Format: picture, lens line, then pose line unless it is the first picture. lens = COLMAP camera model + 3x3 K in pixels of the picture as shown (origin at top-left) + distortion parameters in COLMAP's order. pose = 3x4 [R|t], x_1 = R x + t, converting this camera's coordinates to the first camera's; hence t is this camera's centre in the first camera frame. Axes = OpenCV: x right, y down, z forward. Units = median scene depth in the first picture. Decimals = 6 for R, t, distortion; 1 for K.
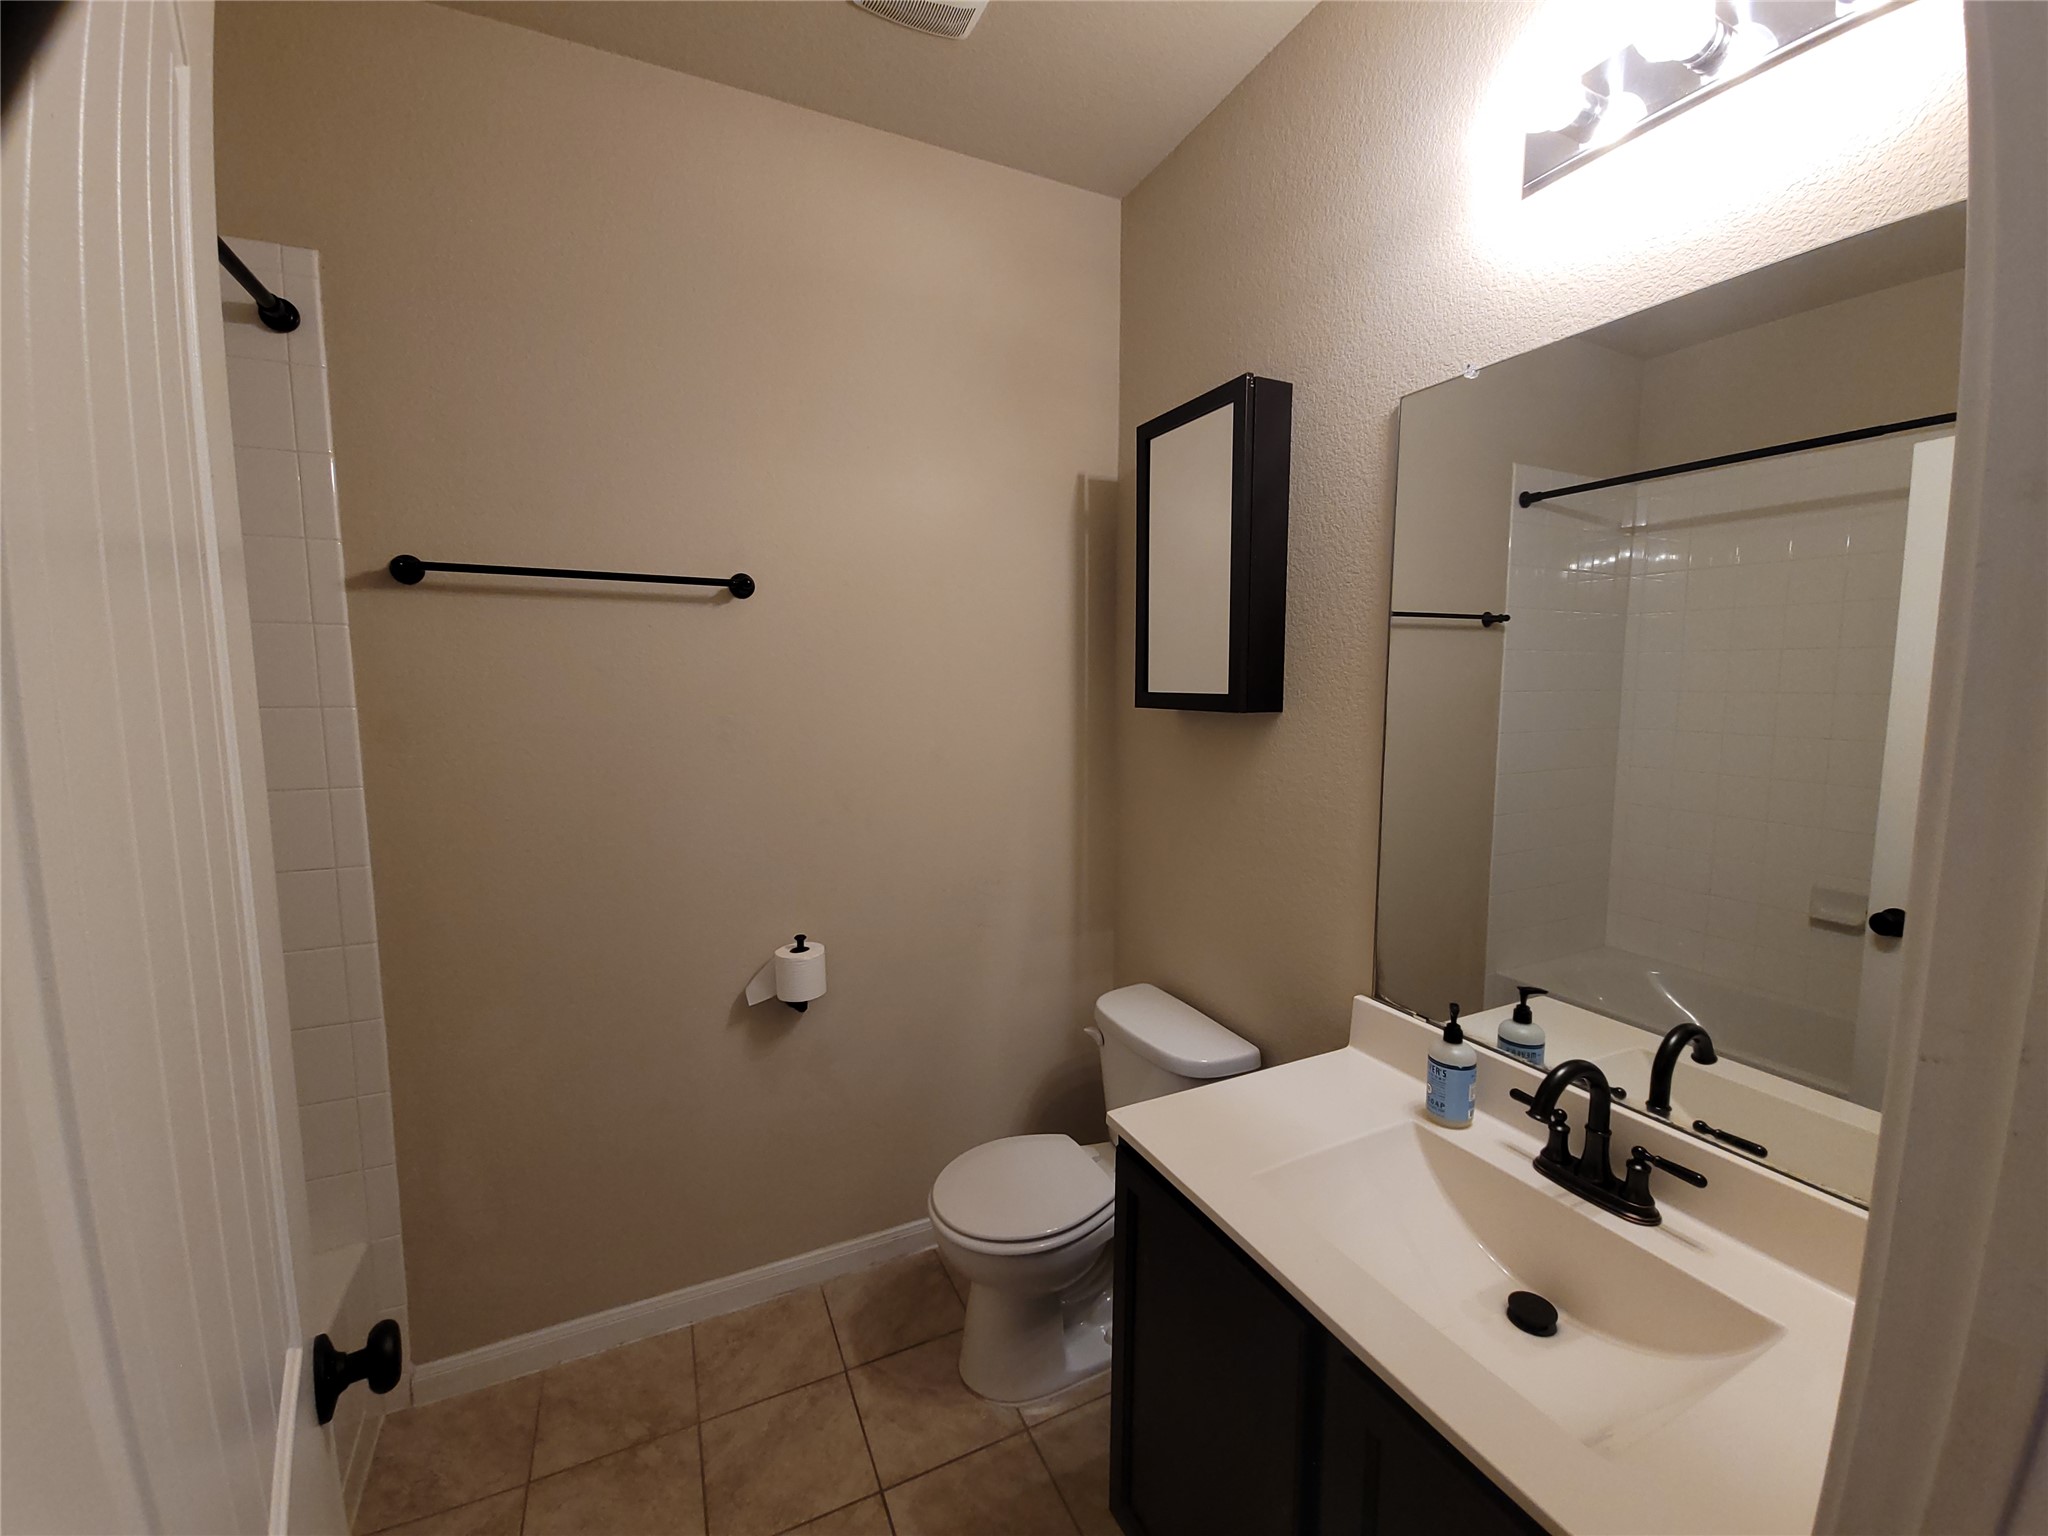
lens RADIAL K [[826.6, 0, 1030.6], [0, 826.6, 768.8], [0, 0, 1]] dist [0.014537, -0.008609]
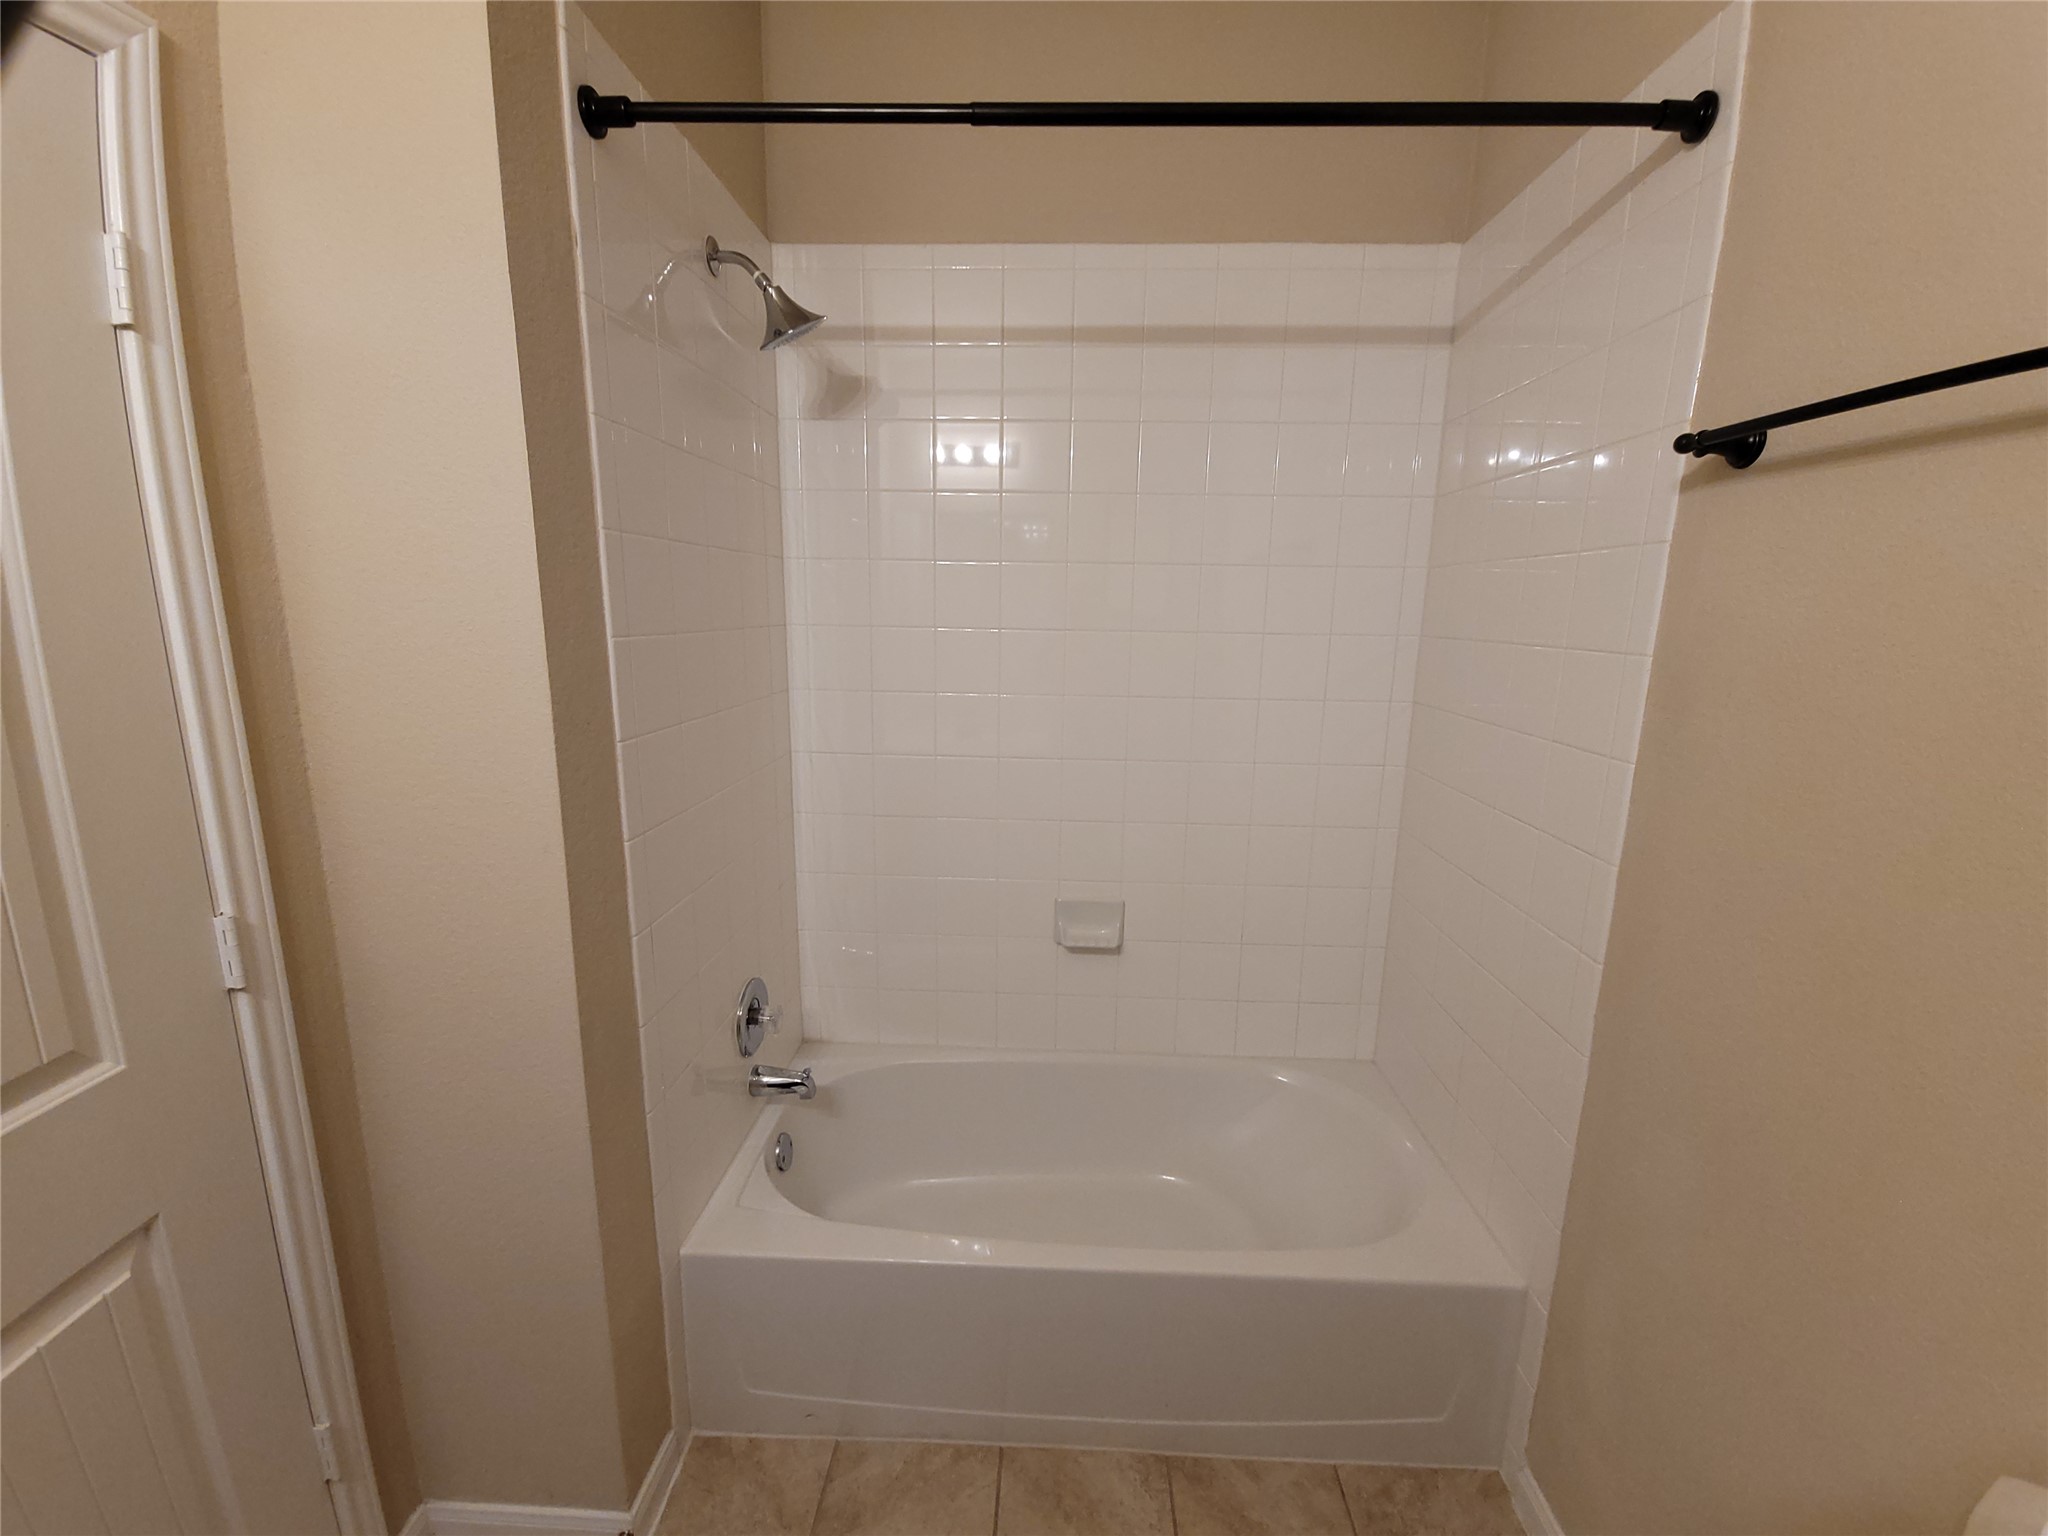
lens RADIAL K [[826.6, 0, 1030.6], [0, 826.6, 768.8], [0, 0, 1]] dist [0.014537, -0.008609]
pose [[-0.467330, 0.159867, -0.869509, 0.103538], [-0.107827, 0.965866, 0.235536, -0.094439], [0.877483, 0.203829, -0.434140, 0.886388]]
